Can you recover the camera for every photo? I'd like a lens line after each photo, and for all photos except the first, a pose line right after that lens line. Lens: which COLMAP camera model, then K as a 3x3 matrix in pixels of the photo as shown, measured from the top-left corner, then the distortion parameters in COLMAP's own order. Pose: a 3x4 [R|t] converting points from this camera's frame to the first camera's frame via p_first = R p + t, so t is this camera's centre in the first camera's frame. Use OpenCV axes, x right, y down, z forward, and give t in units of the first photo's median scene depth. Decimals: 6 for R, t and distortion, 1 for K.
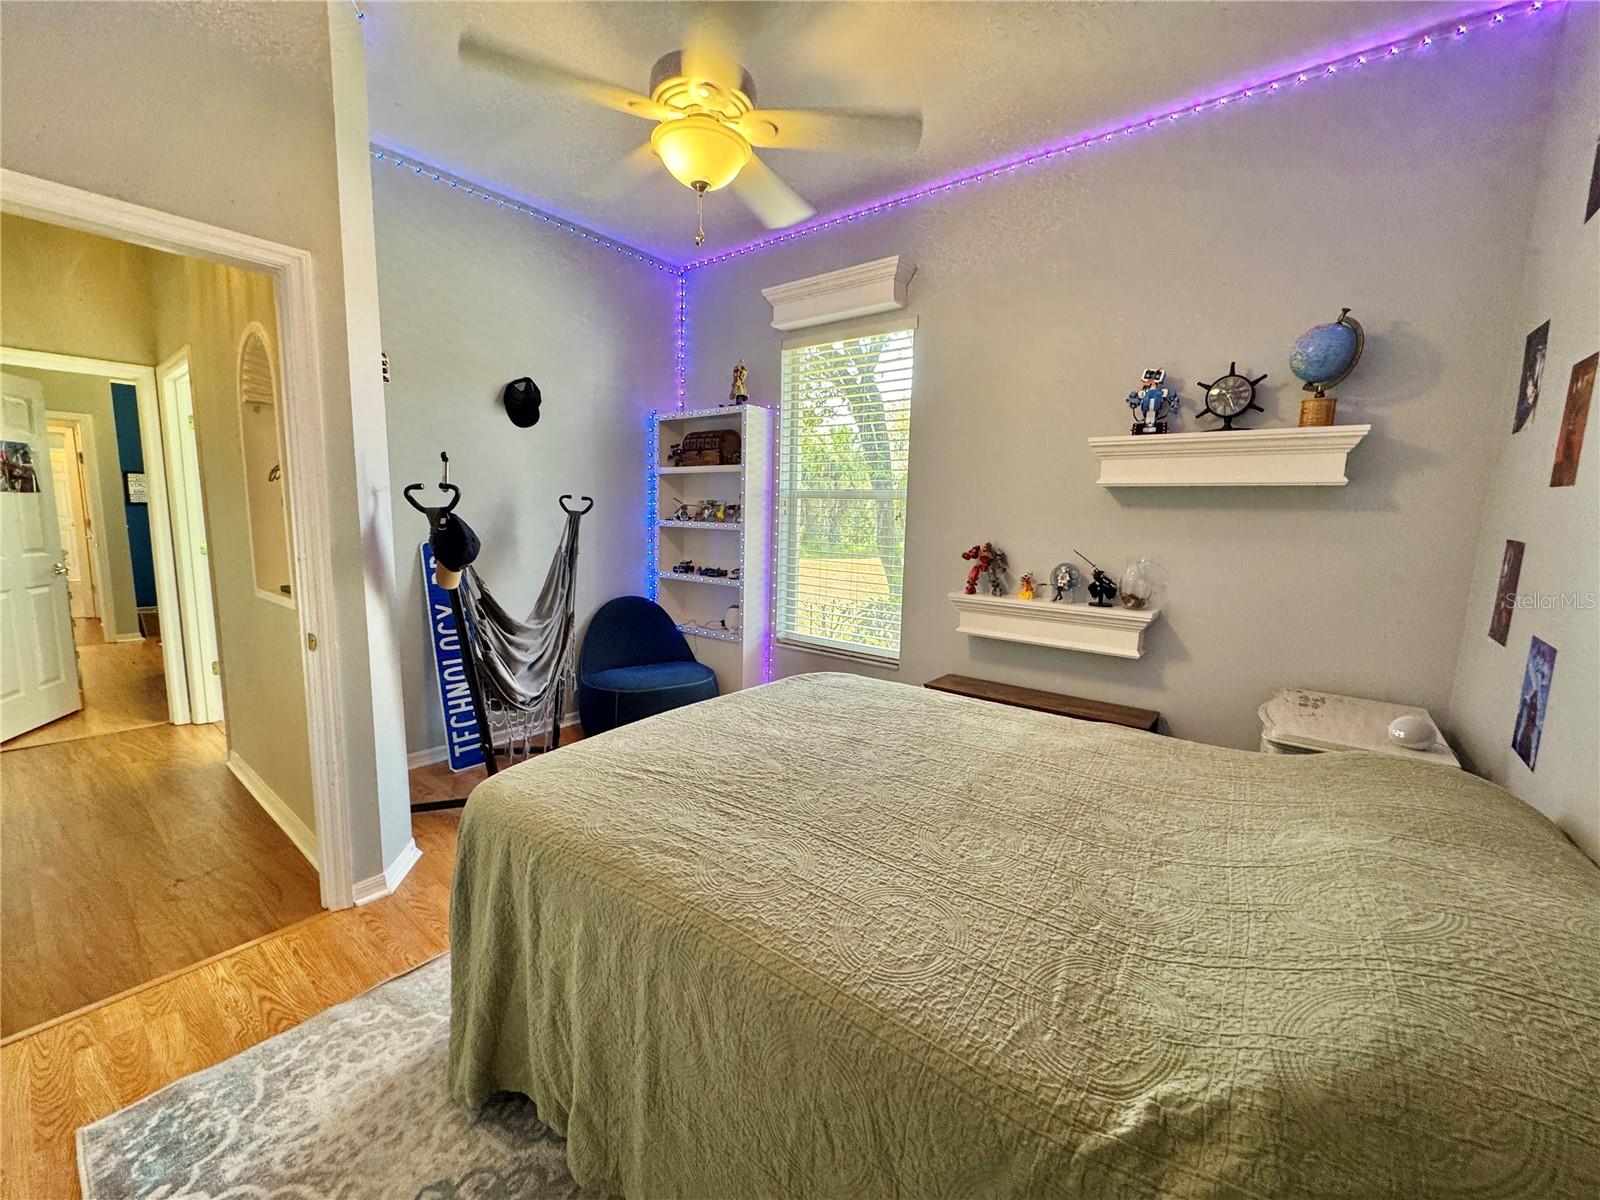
lens RADIAL K [[640.4, 0, 800.0], [0, 640.4, 600.0], [0, 0, 1]] dist [-0.002829, -0.000637]
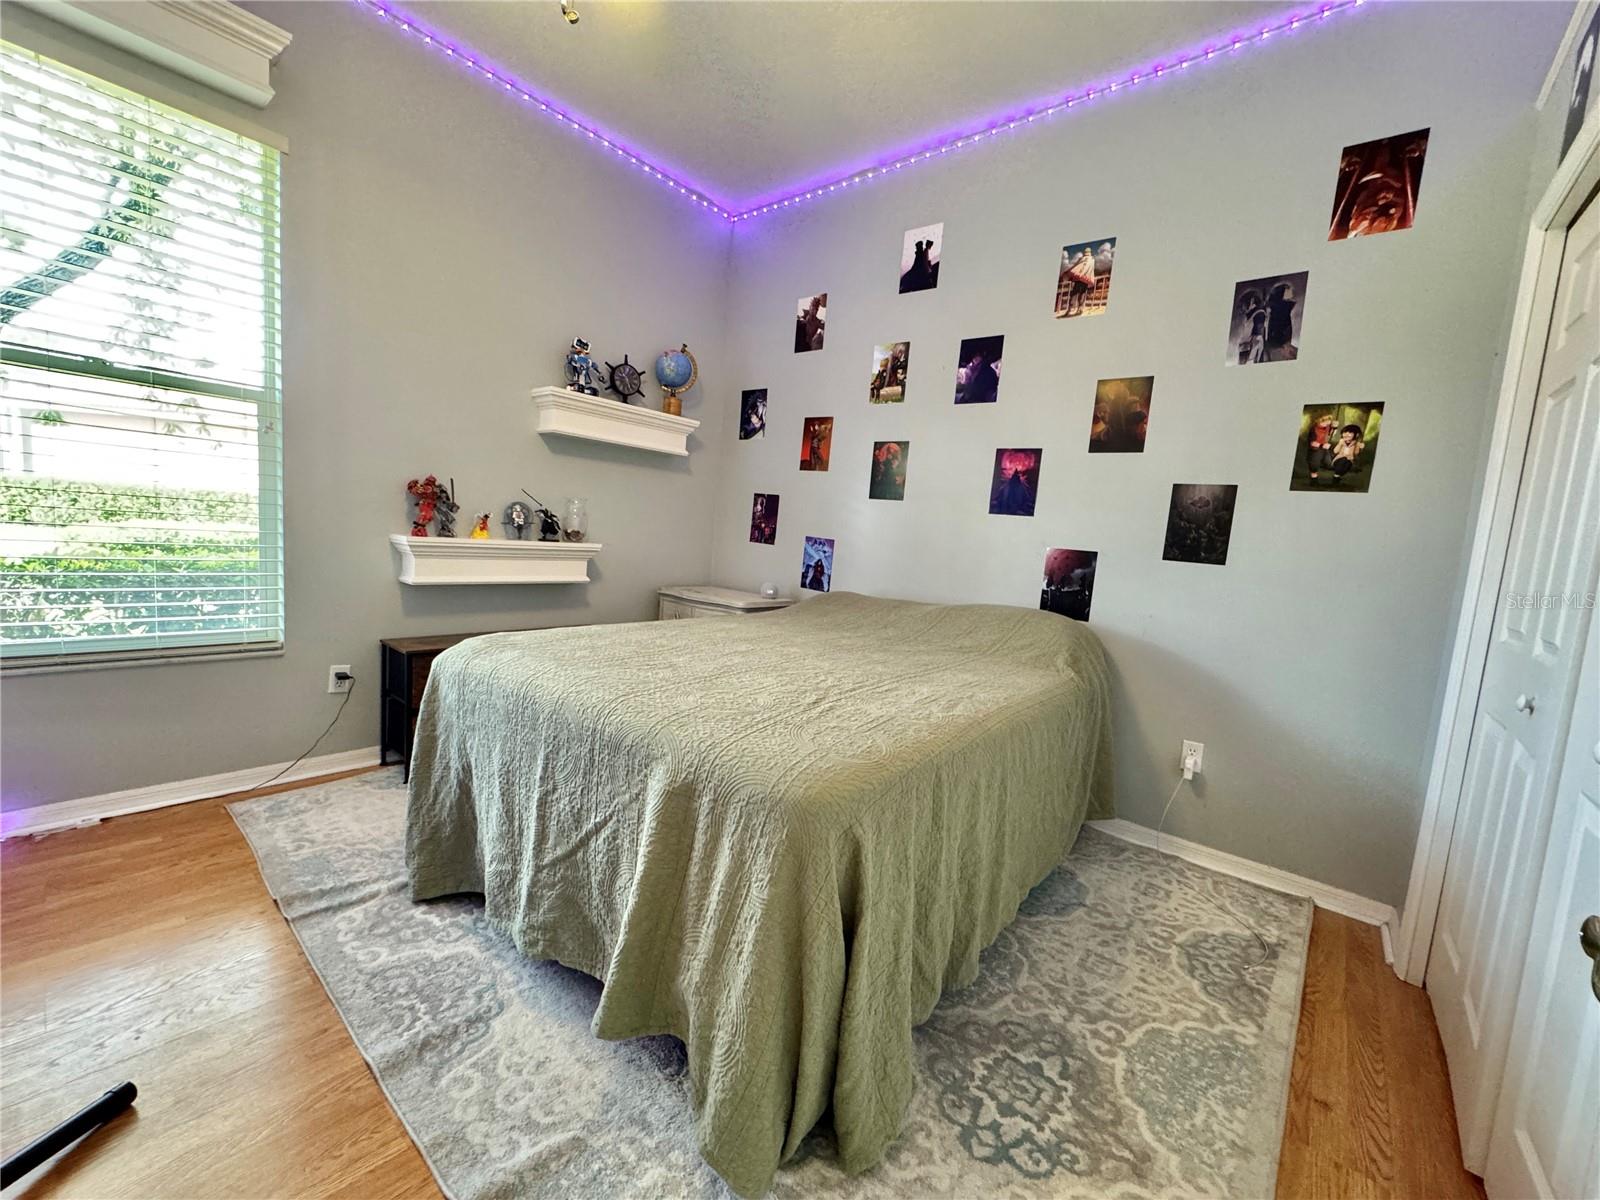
lens RADIAL K [[640.4, 0, 800.0], [0, 640.4, 600.0], [0, 0, 1]] dist [-0.002829, -0.000637]
pose [[0.033810, -0.129199, 0.991042, -0.785976], [0.056173, 0.990287, 0.127184, -0.007422], [-0.997848, 0.051369, 0.040740, 0.650773]]
